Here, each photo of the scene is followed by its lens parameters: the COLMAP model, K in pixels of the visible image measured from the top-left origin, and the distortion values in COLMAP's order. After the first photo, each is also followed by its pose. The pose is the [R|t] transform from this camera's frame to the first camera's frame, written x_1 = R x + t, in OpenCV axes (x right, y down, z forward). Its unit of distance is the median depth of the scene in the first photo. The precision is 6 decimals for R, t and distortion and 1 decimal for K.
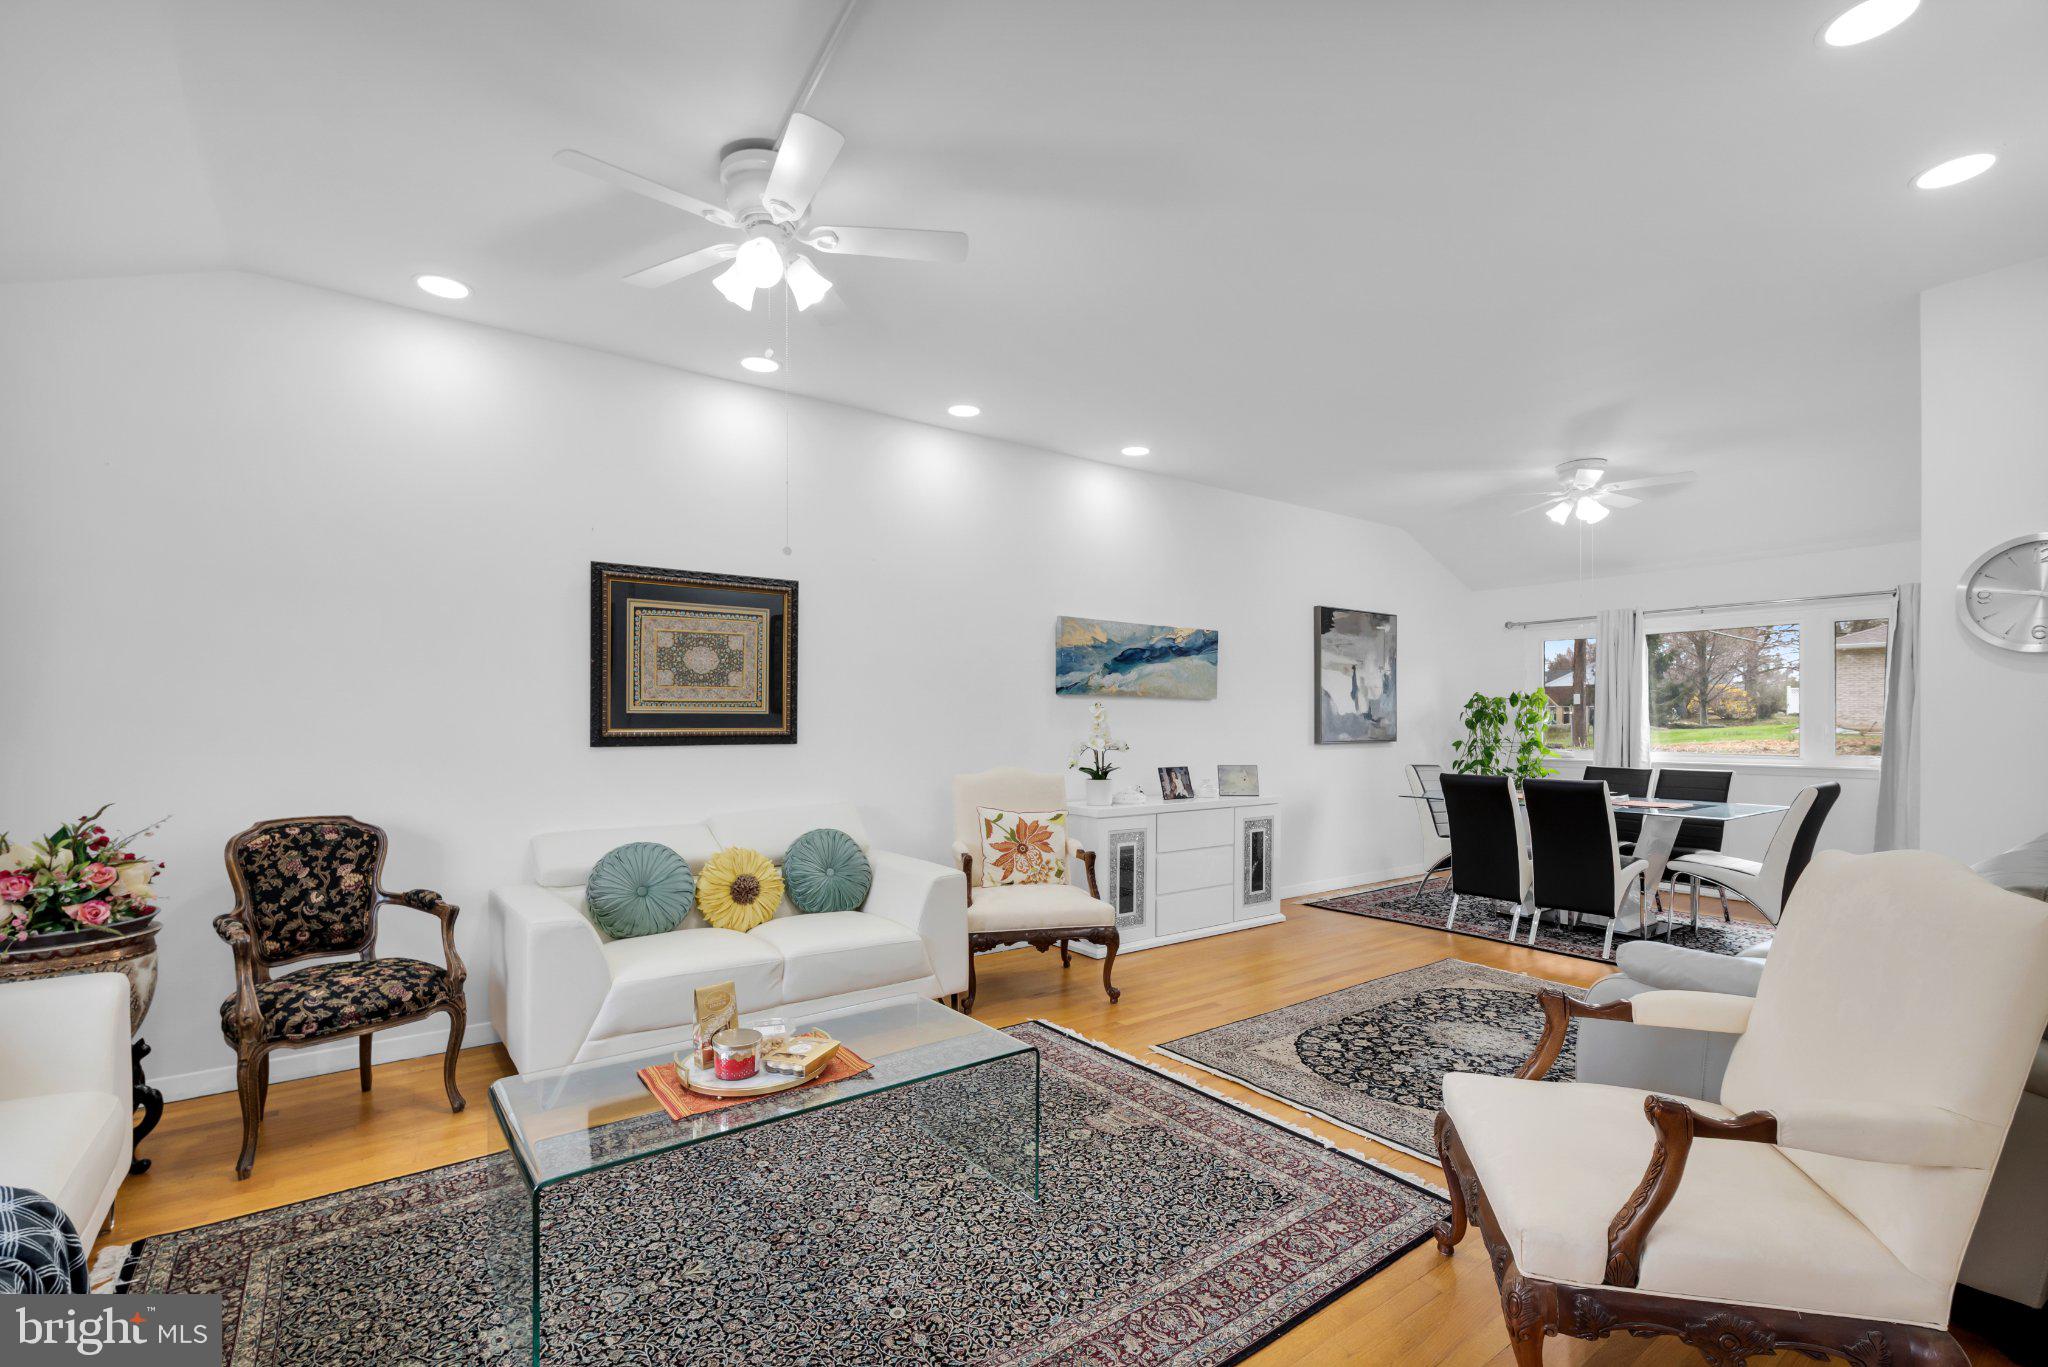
lens RADIAL K [[907.9, 0, 994.3], [0, 907.9, 734.8], [0, 0, 1]] dist [-0.000649, -0.000154]
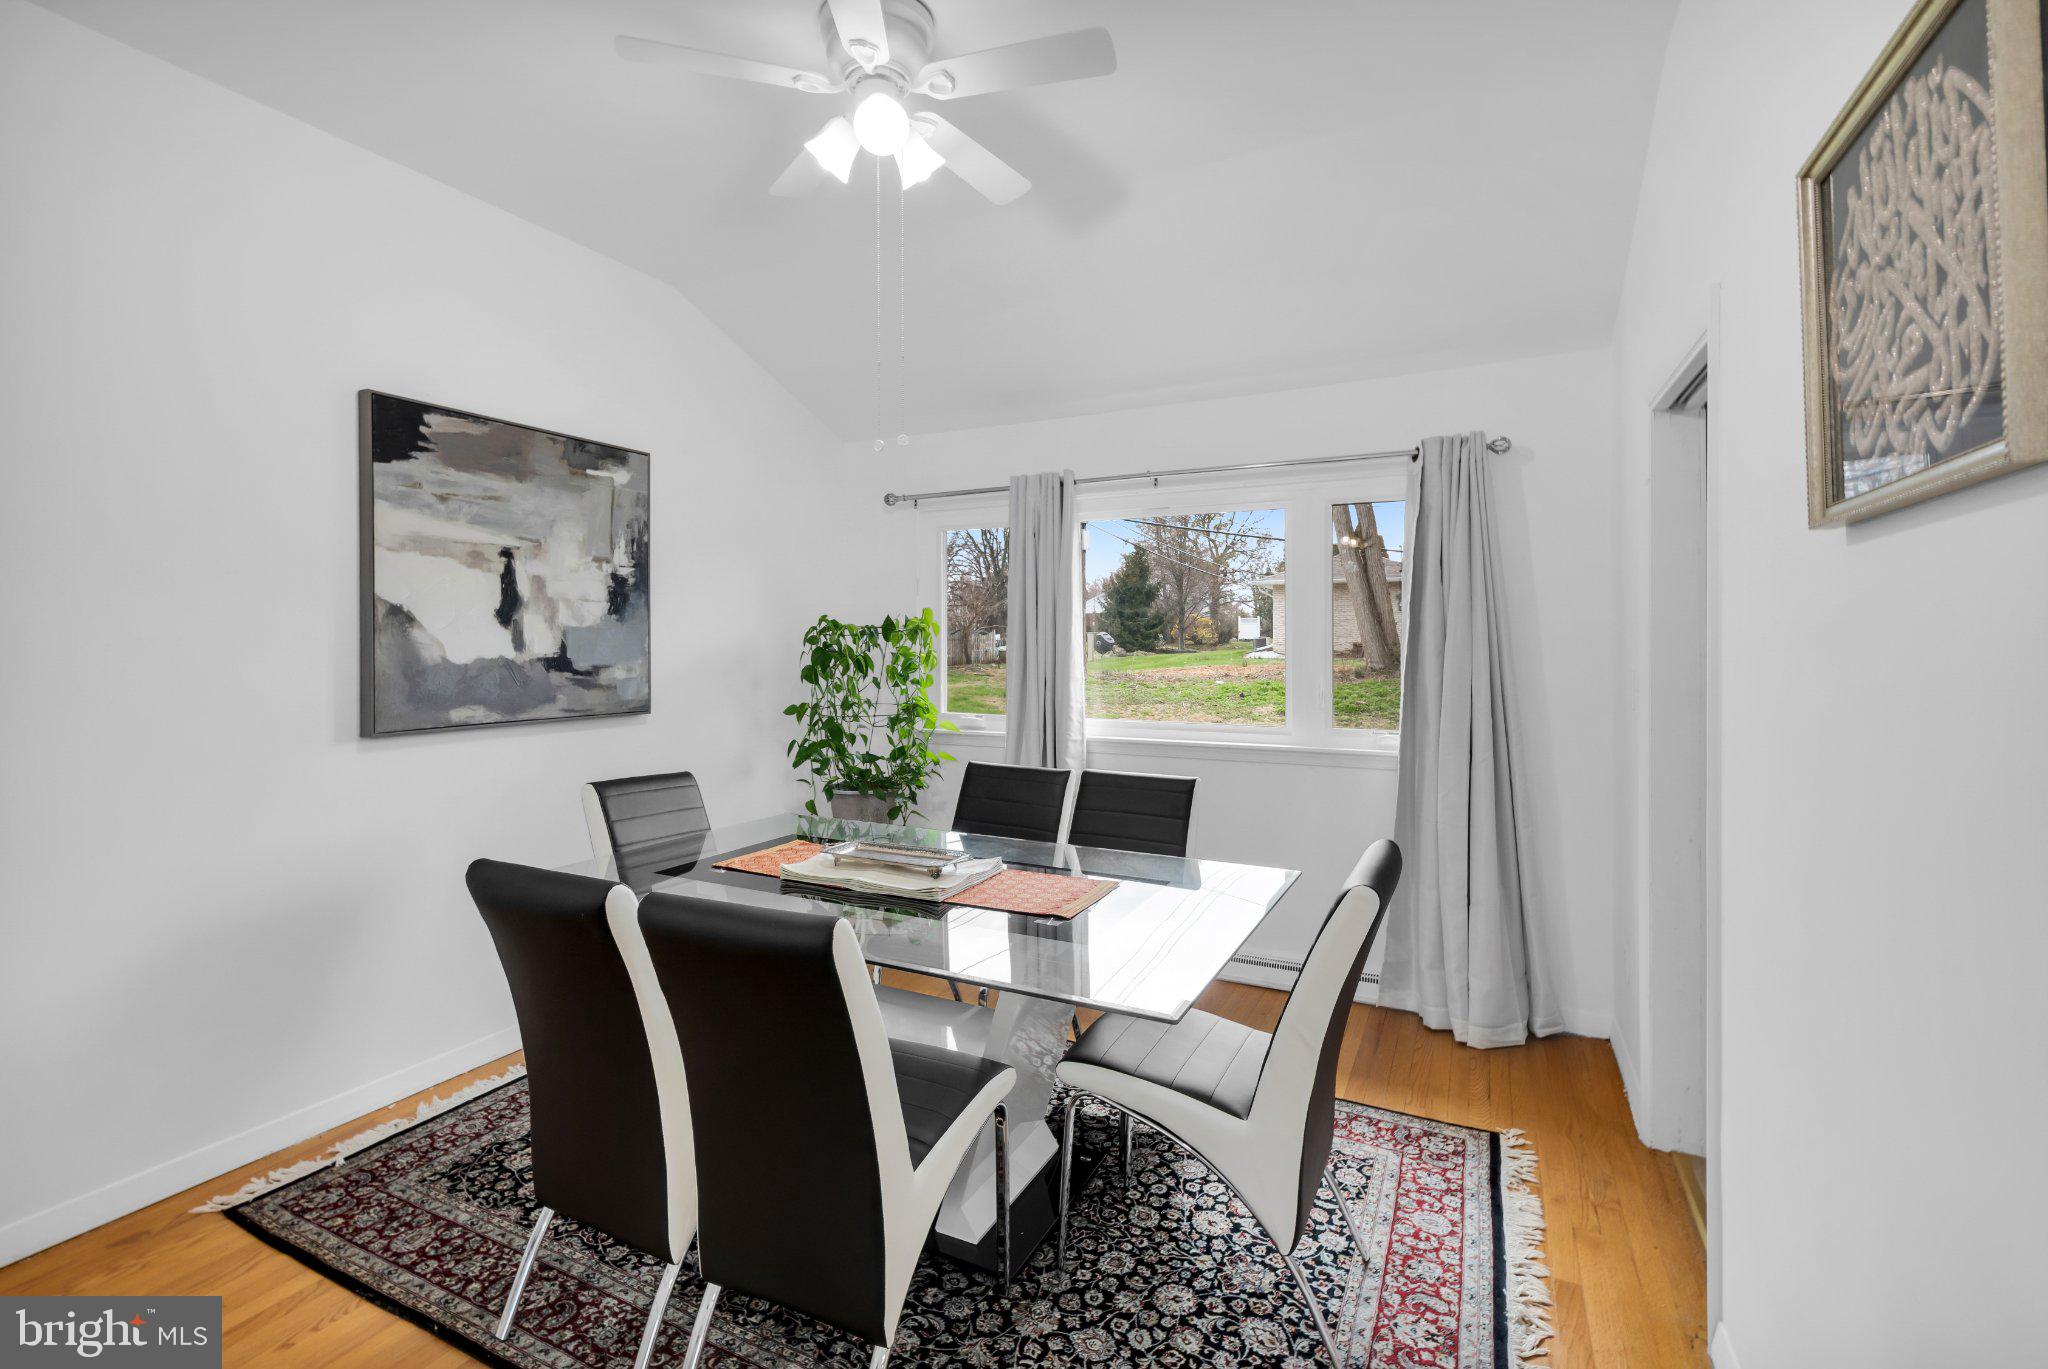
lens RADIAL K [[900.7, 0, 999.6], [0, 900.7, 664.8], [0, 0, 1]] dist [-0.001333, -0.000614]
pose [[0.895359, -0.009754, 0.445238, 0.430094], [0.005870, 0.999932, 0.010101, -0.024340], [-0.445306, -0.006431, 0.895356, 0.525153]]
